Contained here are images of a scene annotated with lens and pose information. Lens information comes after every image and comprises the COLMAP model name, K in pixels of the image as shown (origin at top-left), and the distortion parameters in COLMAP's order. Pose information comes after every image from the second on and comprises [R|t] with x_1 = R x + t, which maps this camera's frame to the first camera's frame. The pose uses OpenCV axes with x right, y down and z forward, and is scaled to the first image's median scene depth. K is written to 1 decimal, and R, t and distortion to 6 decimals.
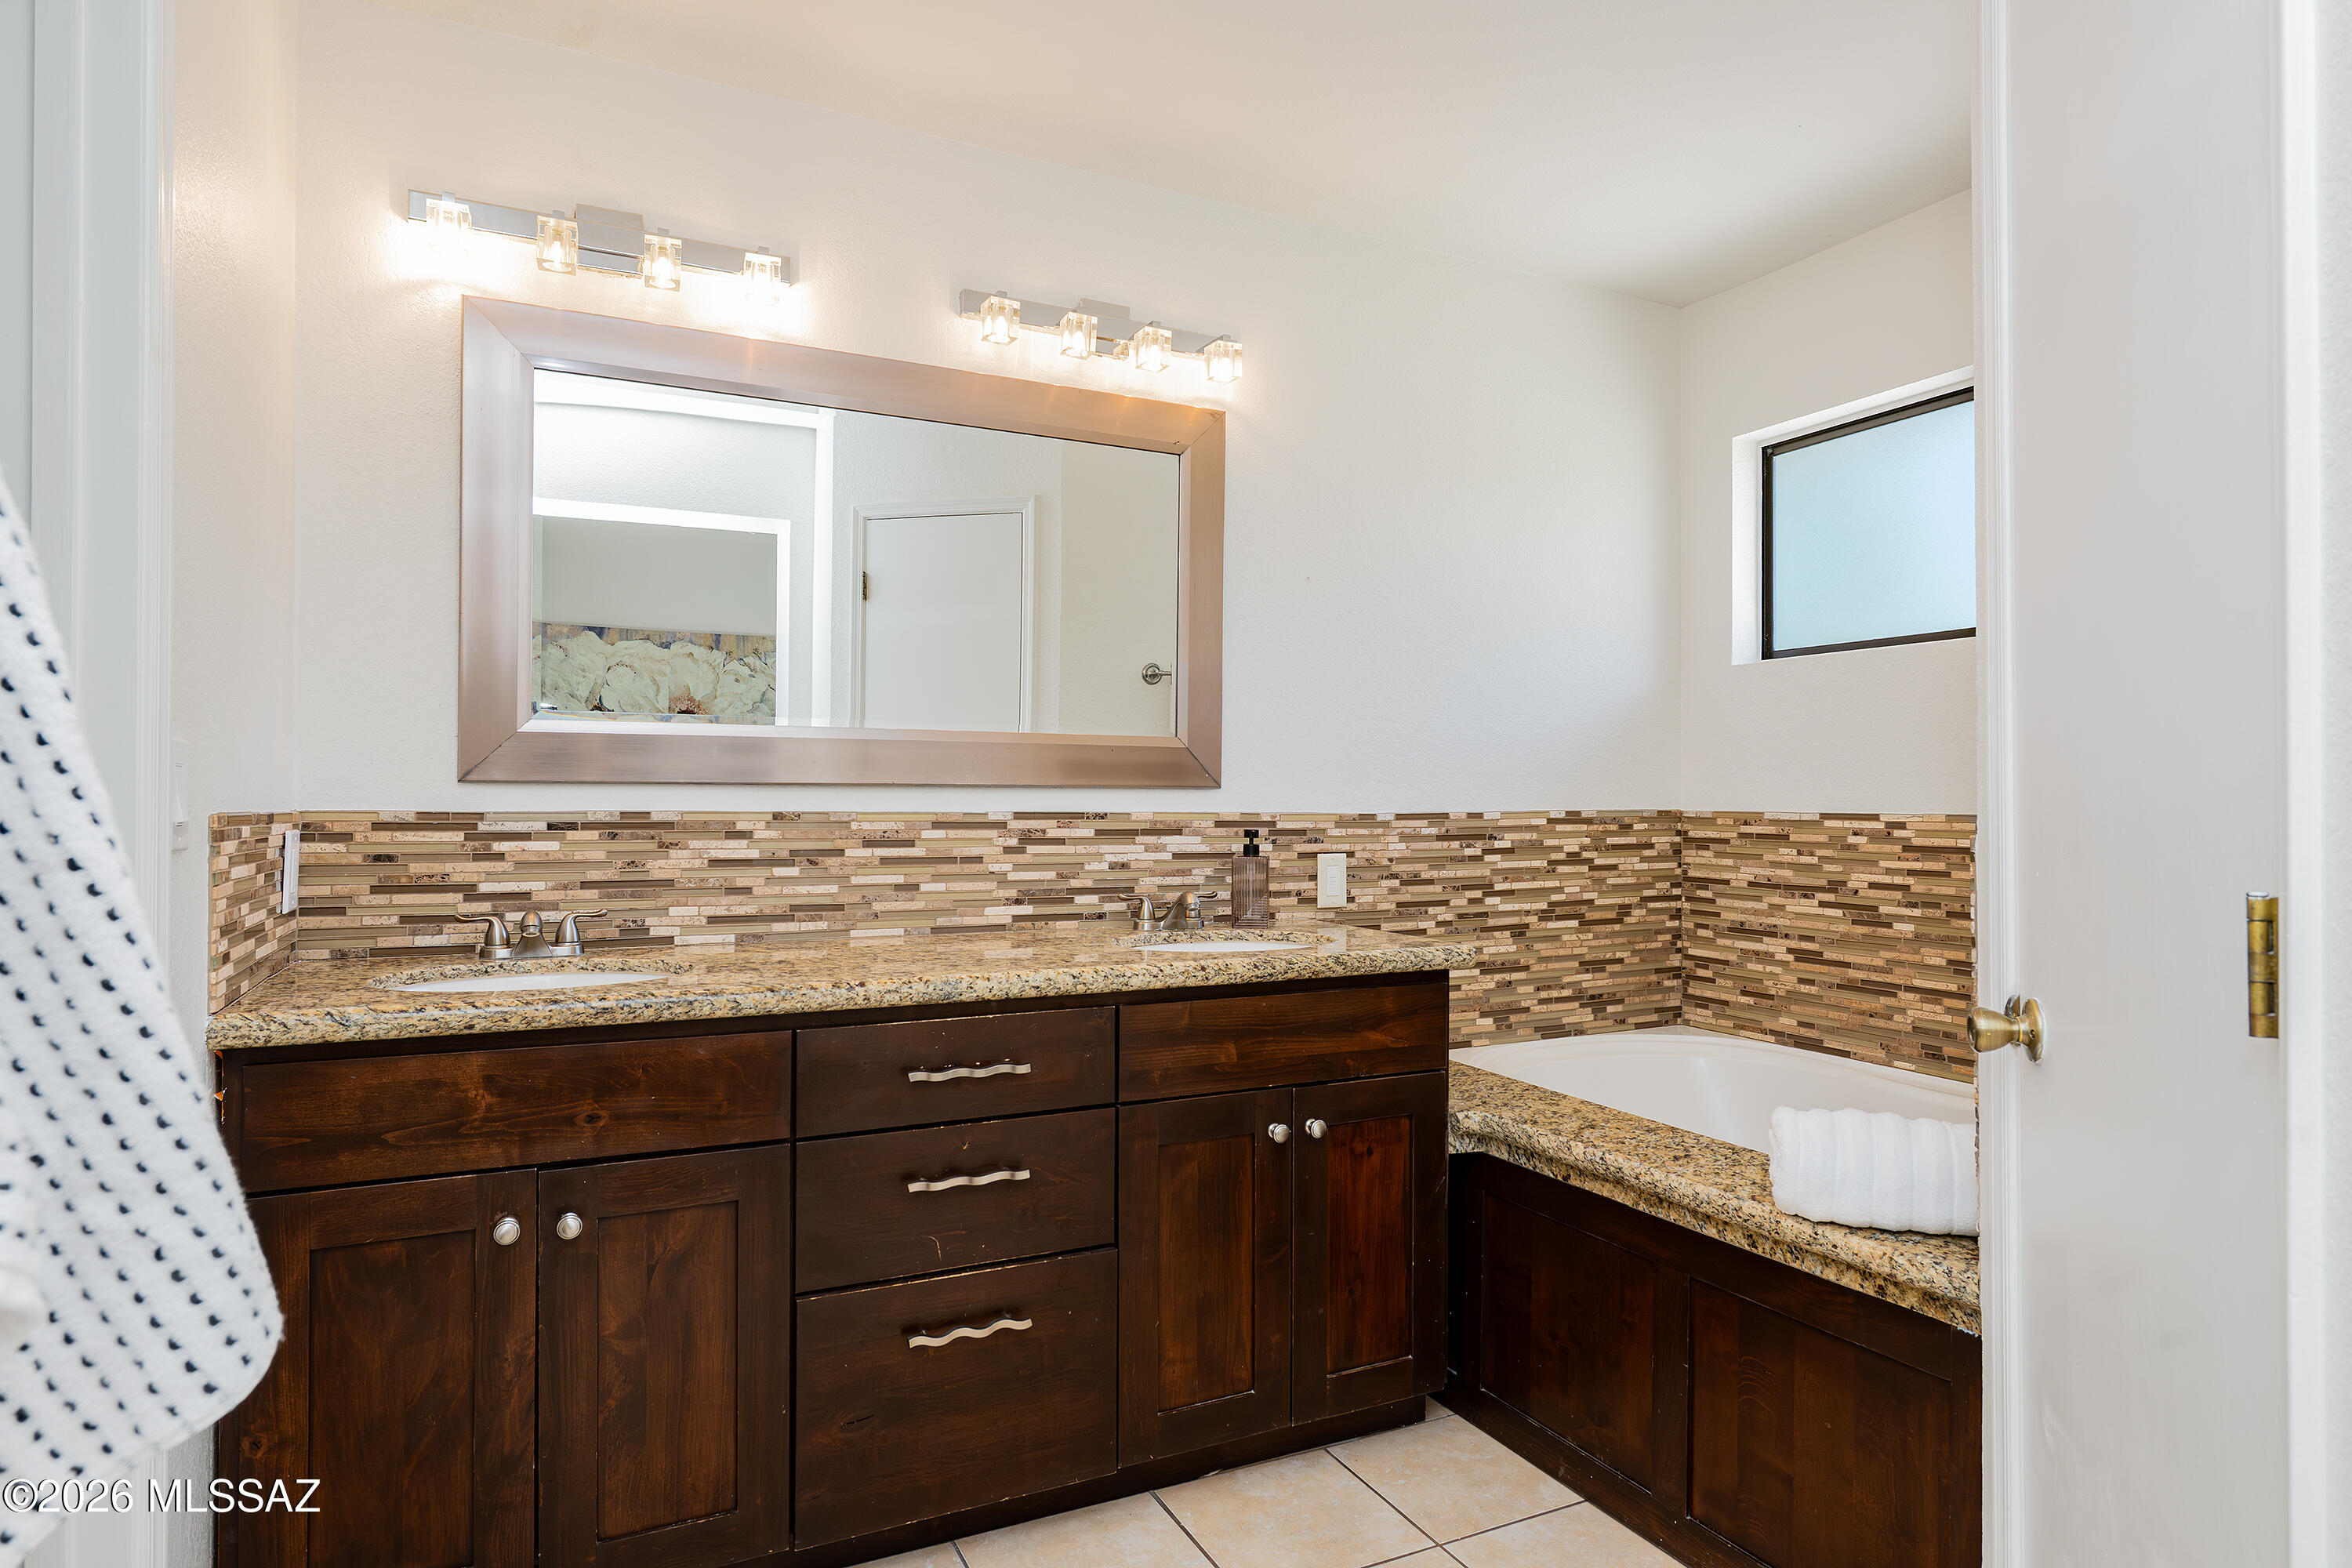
lens RADIAL K [[1280.7, 0, 1181.5], [0, 1280.7, 797.0], [0, 0, 1]] dist [0.004882, 0.000735]
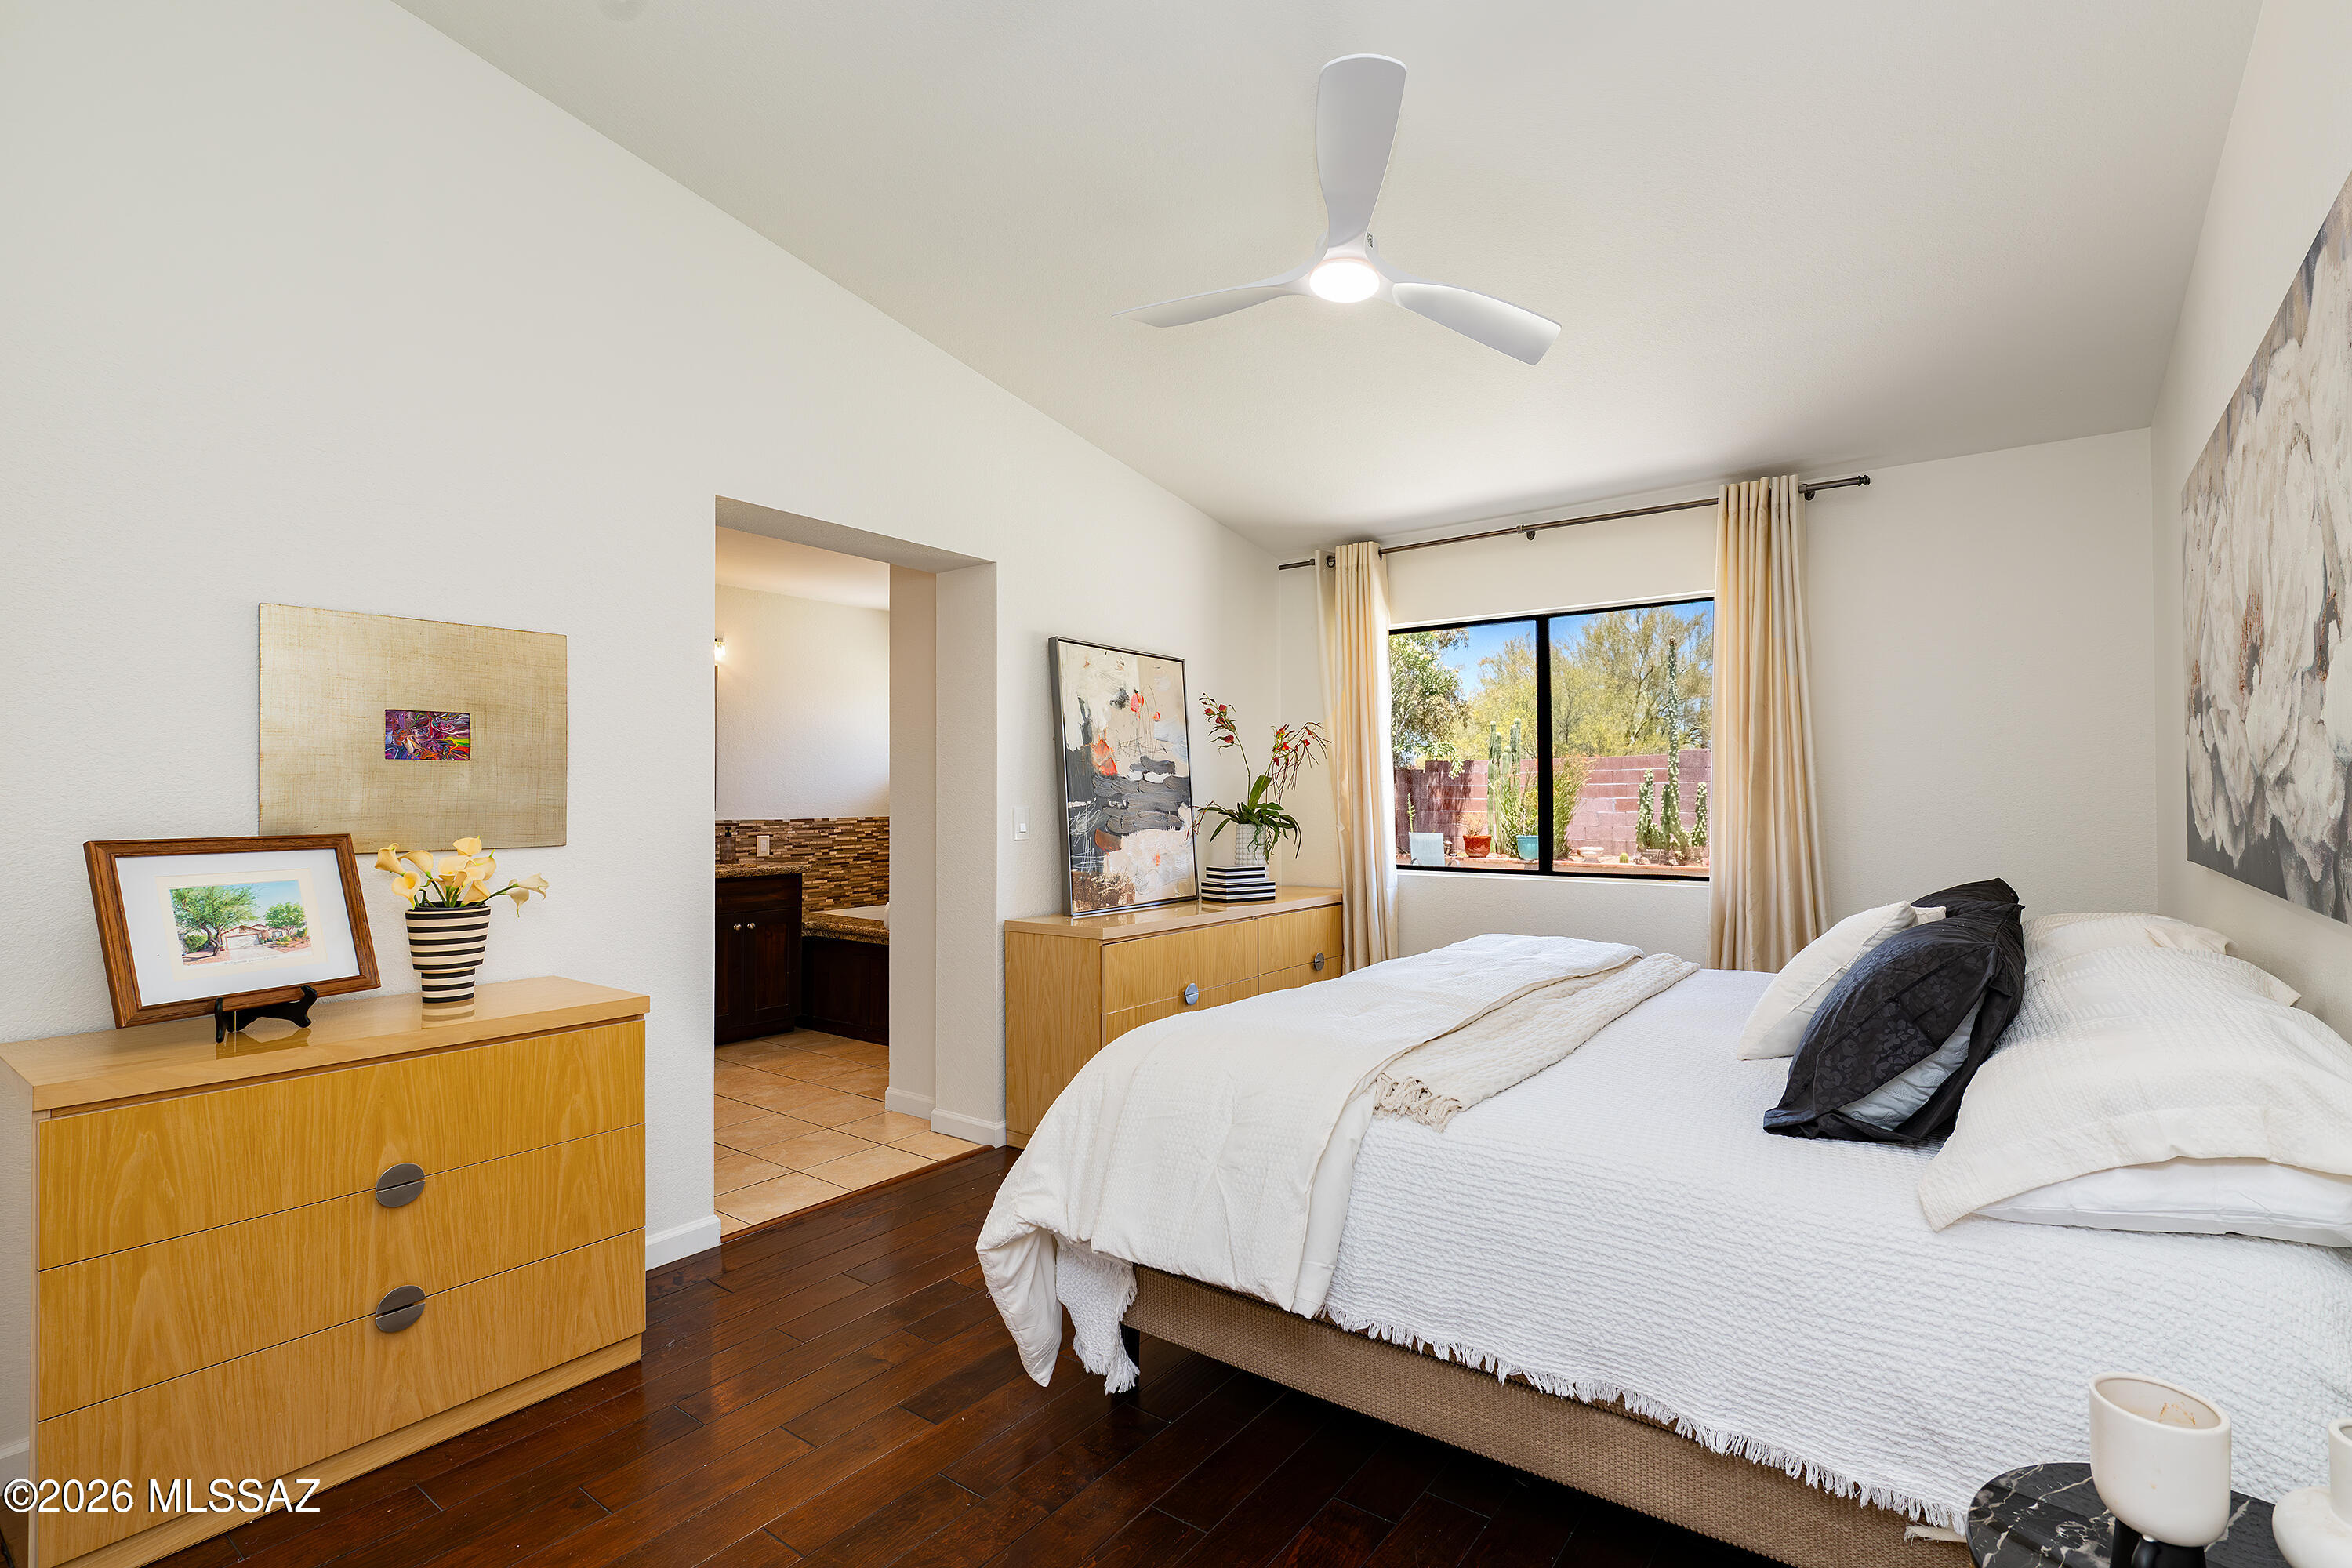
lens RADIAL K [[1093.2, 0, 1236.1], [0, 1093.2, 793.5], [0, 0, 1]] dist [-0.005946, -0.000447]
pose [[0.886332, -0.000635, 0.463050, -0.056167], [0.000125, 0.999999, 0.001132, -0.042696], [-0.463050, -0.000945, 0.886332, -1.387922]]
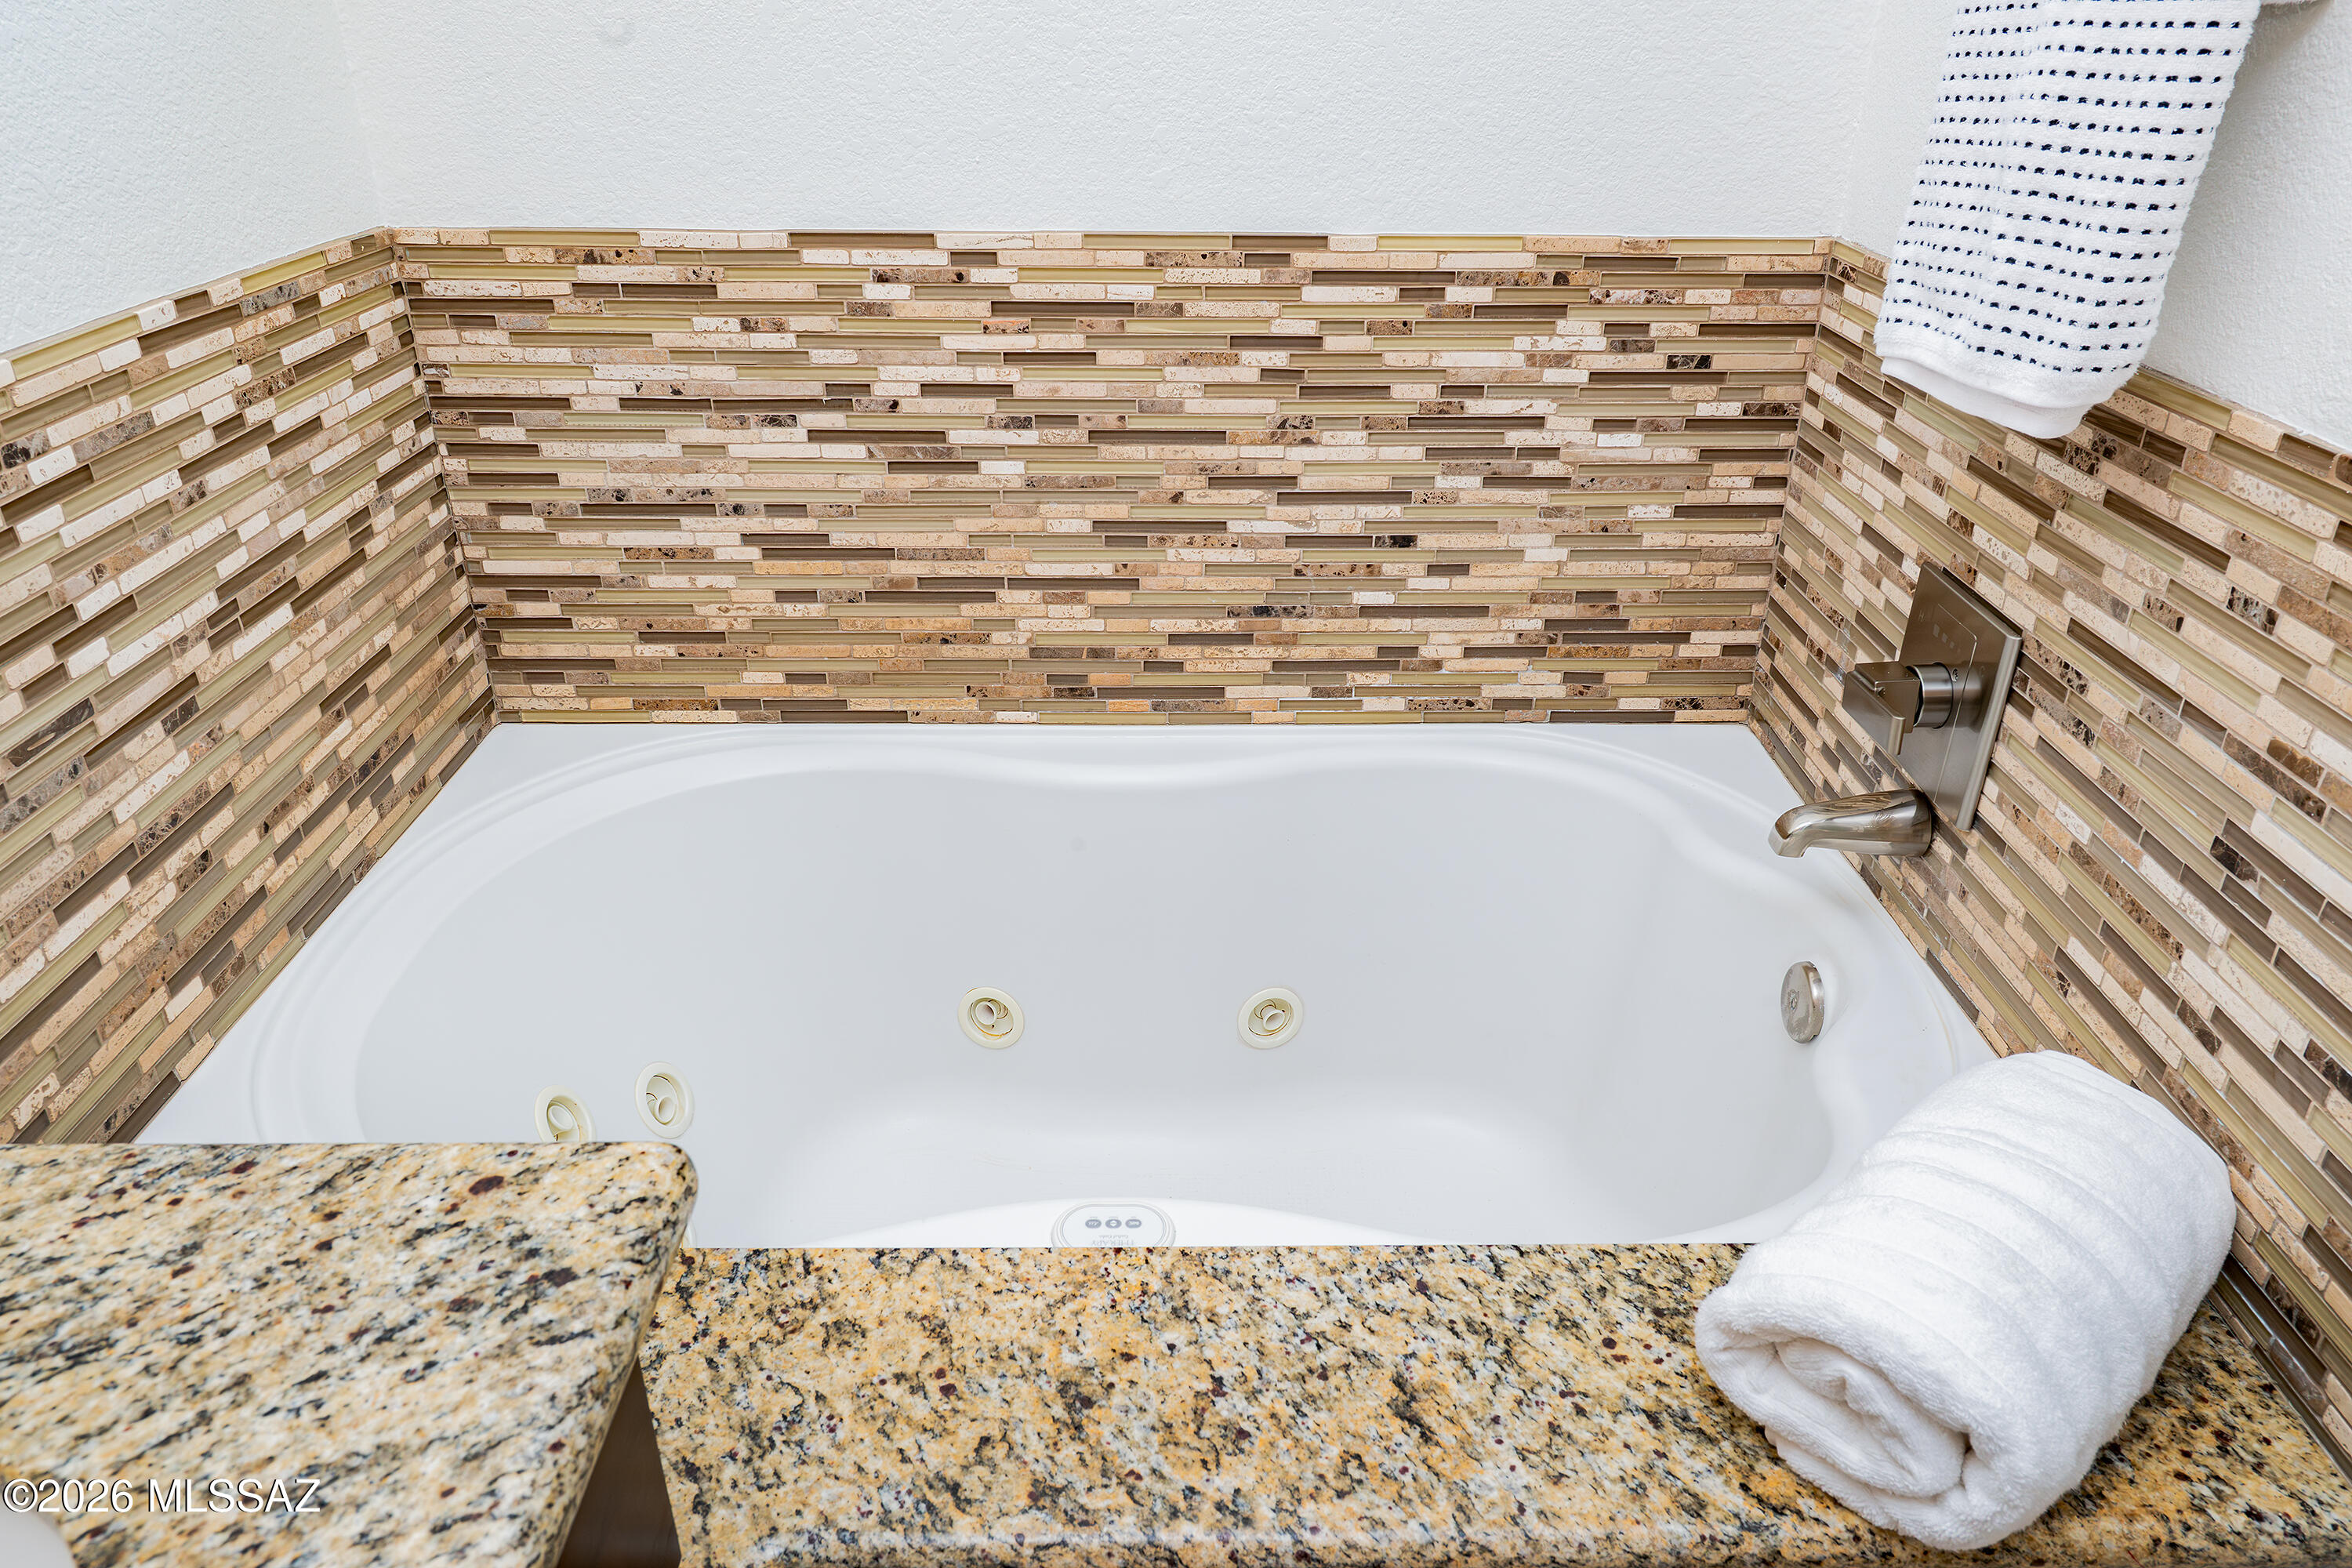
lens RADIAL K [[1575.1, 0, 1180.0], [0, 1575.1, 795.6], [0, 0, 1]] dist [-0.002097, 0.000086]
pose [[0.429781, -0.419858, 0.799380, 0.042120], [-0.005168, 0.884156, 0.467163, -0.072175], [-0.902918, -0.204909, 0.377824, 0.655975]]
